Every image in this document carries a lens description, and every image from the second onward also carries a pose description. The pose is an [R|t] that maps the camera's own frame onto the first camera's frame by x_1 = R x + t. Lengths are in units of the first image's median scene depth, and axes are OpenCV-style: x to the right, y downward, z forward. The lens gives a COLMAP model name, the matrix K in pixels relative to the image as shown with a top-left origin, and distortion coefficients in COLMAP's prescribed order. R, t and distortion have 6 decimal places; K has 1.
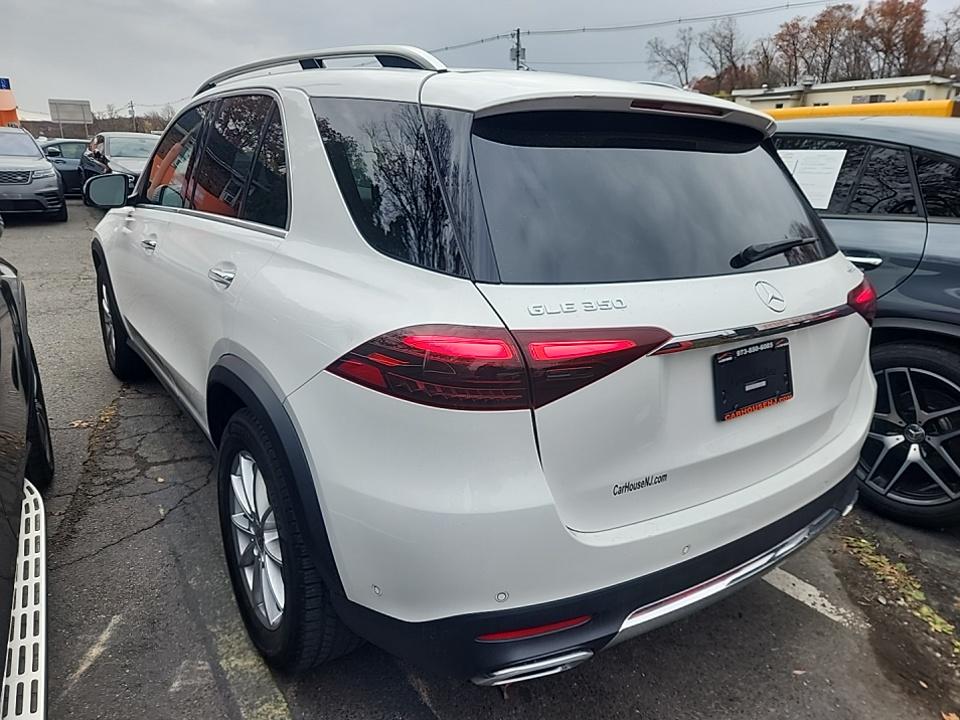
lens RADIAL K [[666.3, 0, 479.0], [0, 666.3, 361.4], [0, 0, 1]] dist [0.038164, -0.007826]
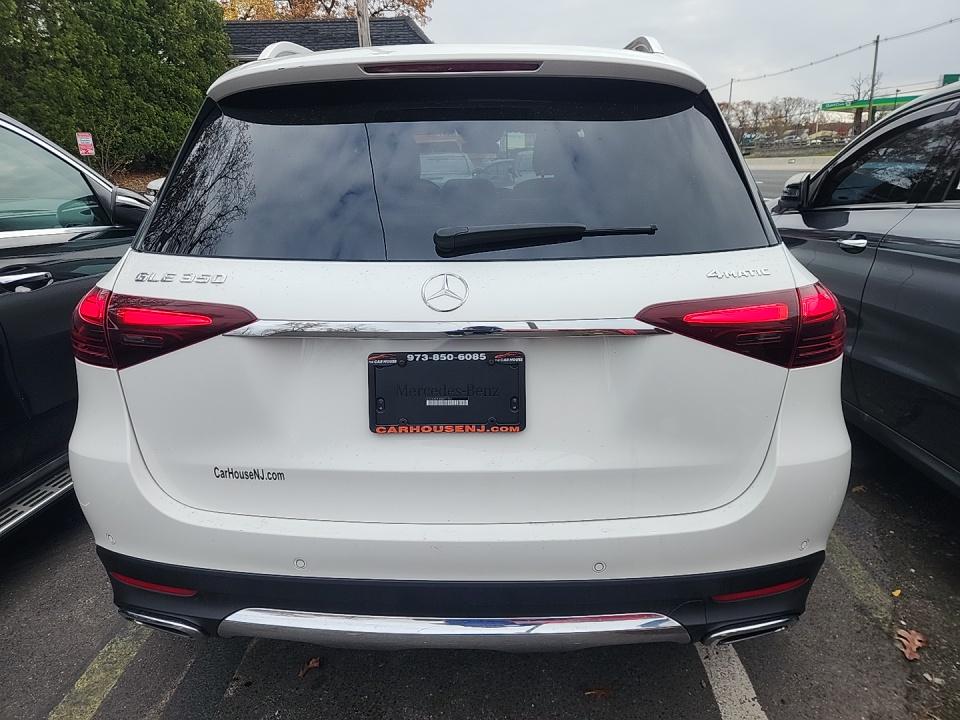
lens RADIAL K [[666.3, 0, 482.6], [0, 666.3, 355.2], [0, 0, 1]] dist [0.038164, -0.007826]
pose [[0.784784, 0.129272, -0.606138, 0.957999], [-0.140843, 0.989616, 0.028704, -0.051017], [0.603554, 0.062844, 0.794841, 0.401998]]
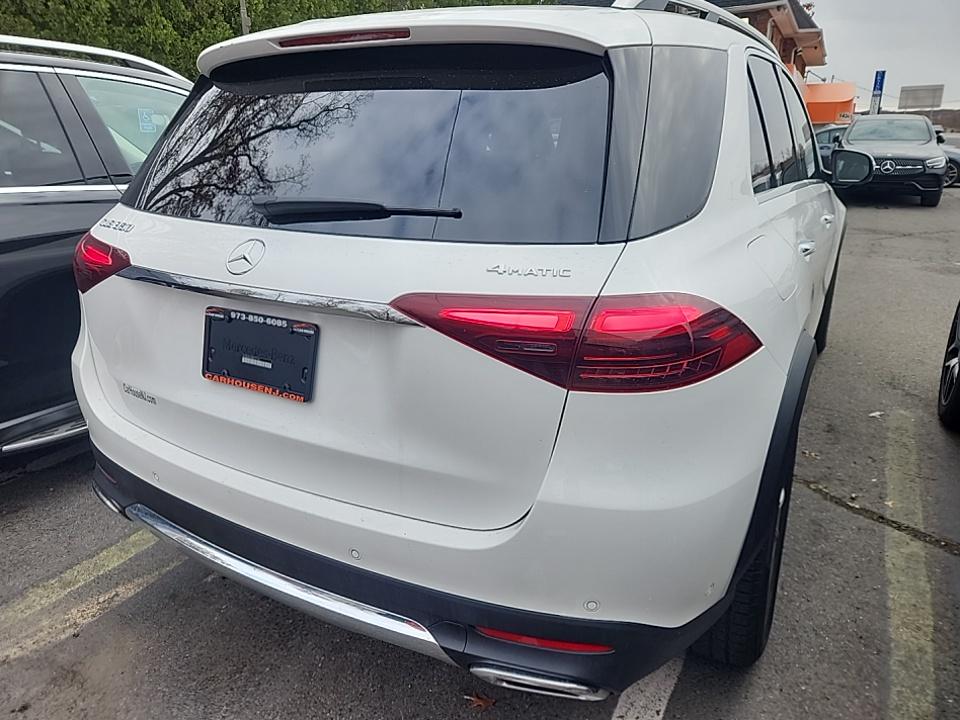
lens RADIAL K [[666.3, 0, 476.7], [0, 666.3, 360.5], [0, 0, 1]] dist [0.038164, -0.007826]
pose [[0.395468, 0.257266, -0.881714, 1.320019], [-0.259307, 0.952192, 0.161525, -0.182393], [0.881116, 0.164757, 0.443272, 0.903007]]
